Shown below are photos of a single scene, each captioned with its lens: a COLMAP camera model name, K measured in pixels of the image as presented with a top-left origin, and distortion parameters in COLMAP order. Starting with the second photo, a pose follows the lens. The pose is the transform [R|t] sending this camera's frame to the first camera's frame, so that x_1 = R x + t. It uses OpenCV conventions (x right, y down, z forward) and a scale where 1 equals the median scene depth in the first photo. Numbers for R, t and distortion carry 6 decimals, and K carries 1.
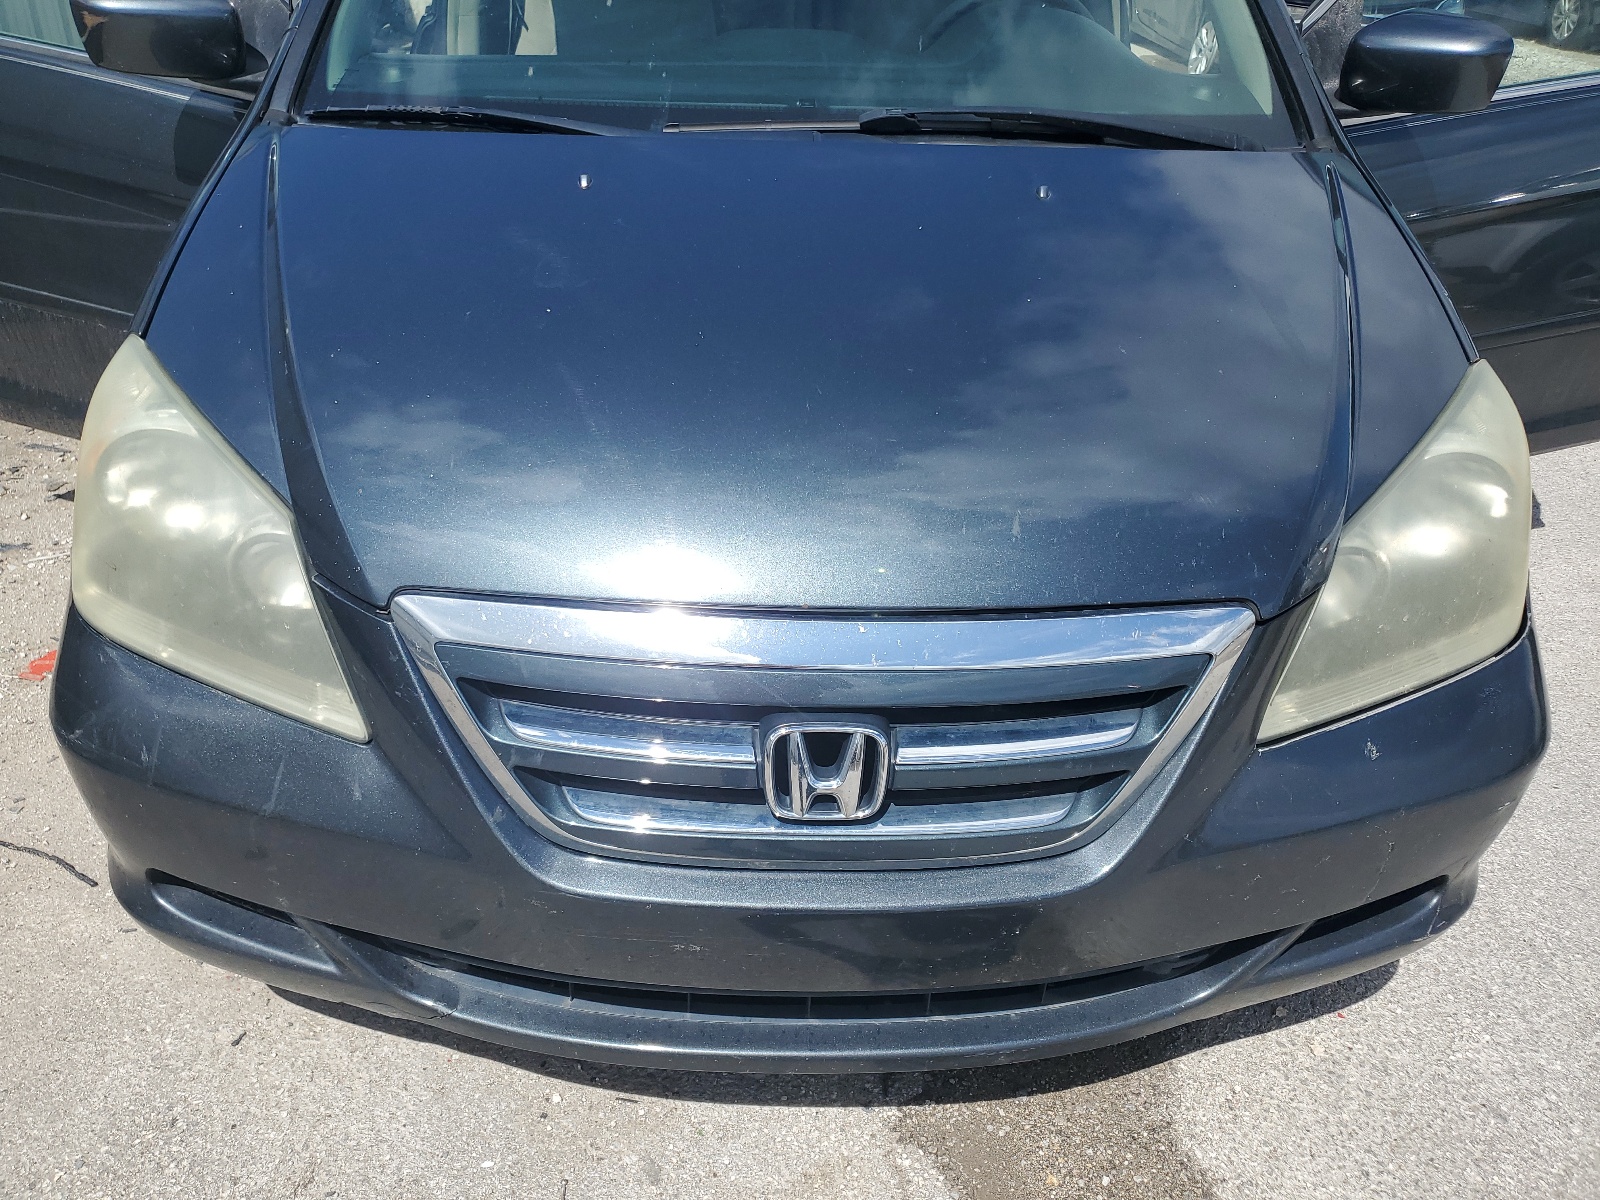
lens RADIAL K [[1281.0, 0, 837.5], [0, 1281.0, 601.6], [0, 0, 1]] dist [0.003185, -0.010859]
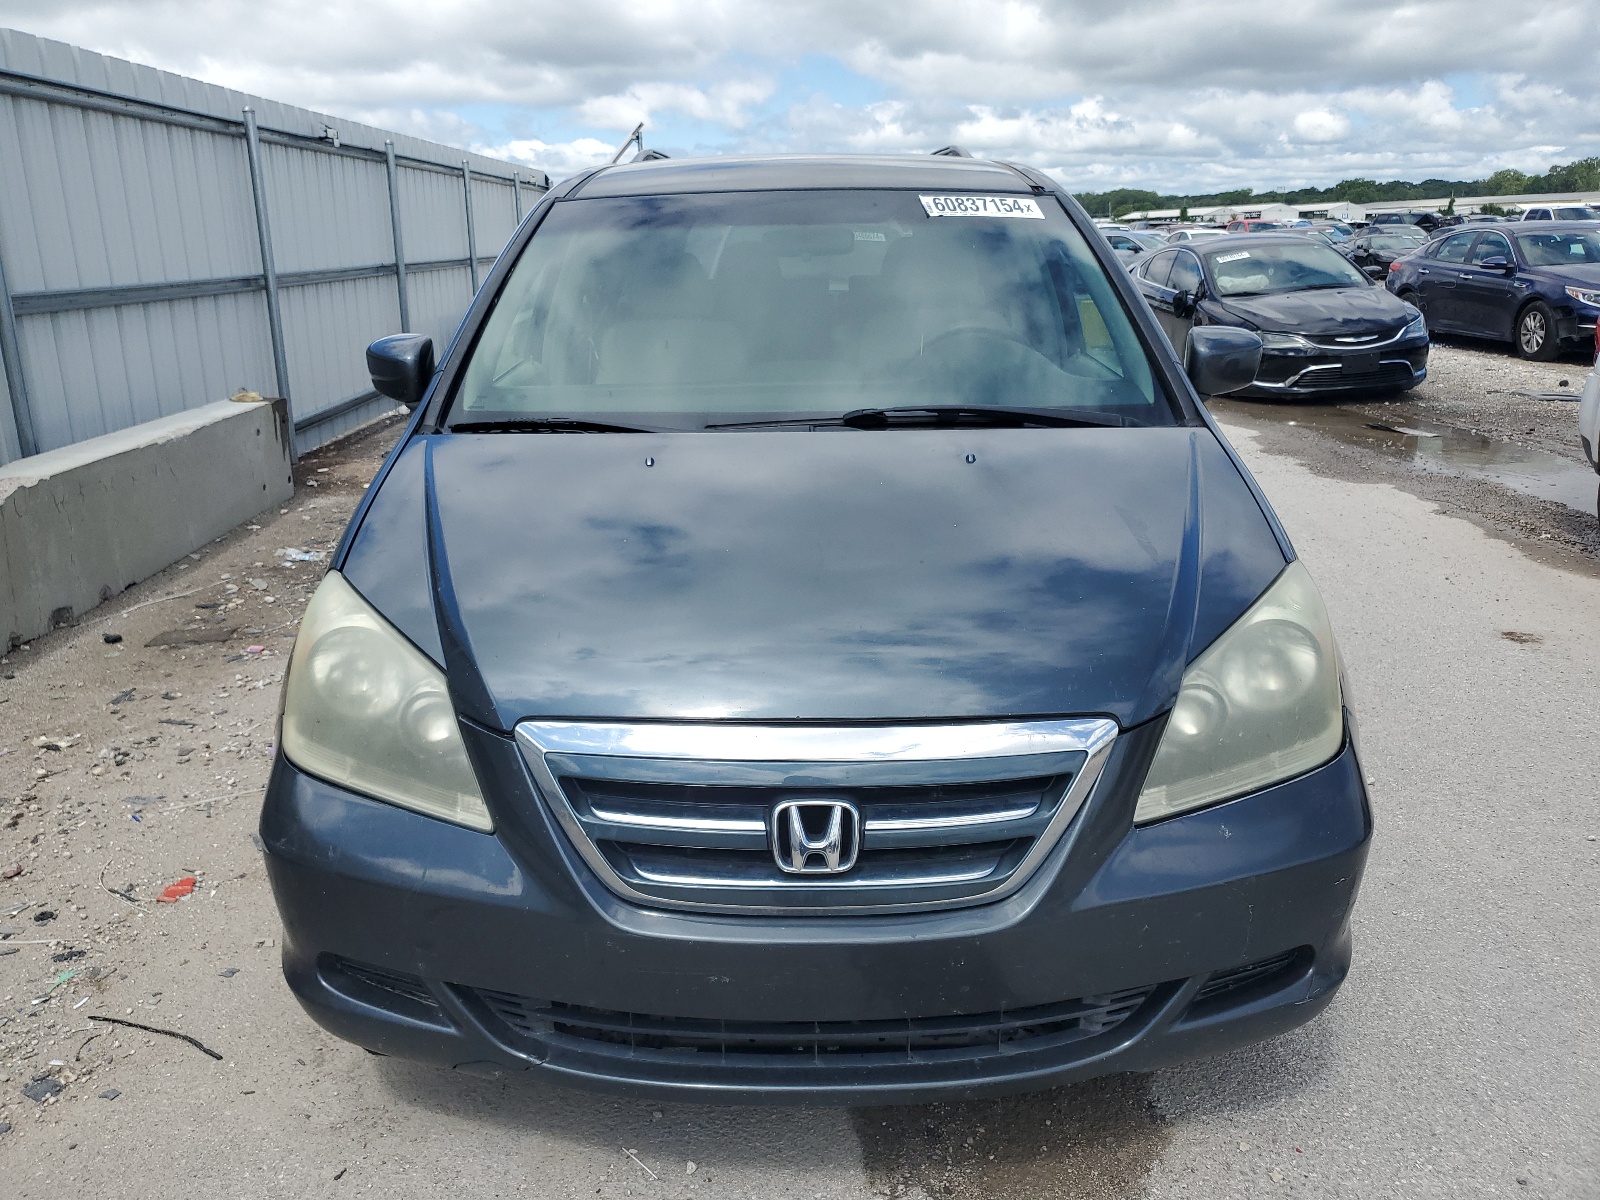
lens RADIAL K [[1281.0, 0, 837.5], [0, 1281.0, 601.6], [0, 0, 1]] dist [0.003185, -0.010859]
pose [[0.999185, -0.029664, -0.027392, 0.057494], [0.022281, 0.970855, -0.238631, 0.205353], [0.033673, 0.237826, 0.970724, -0.411721]]
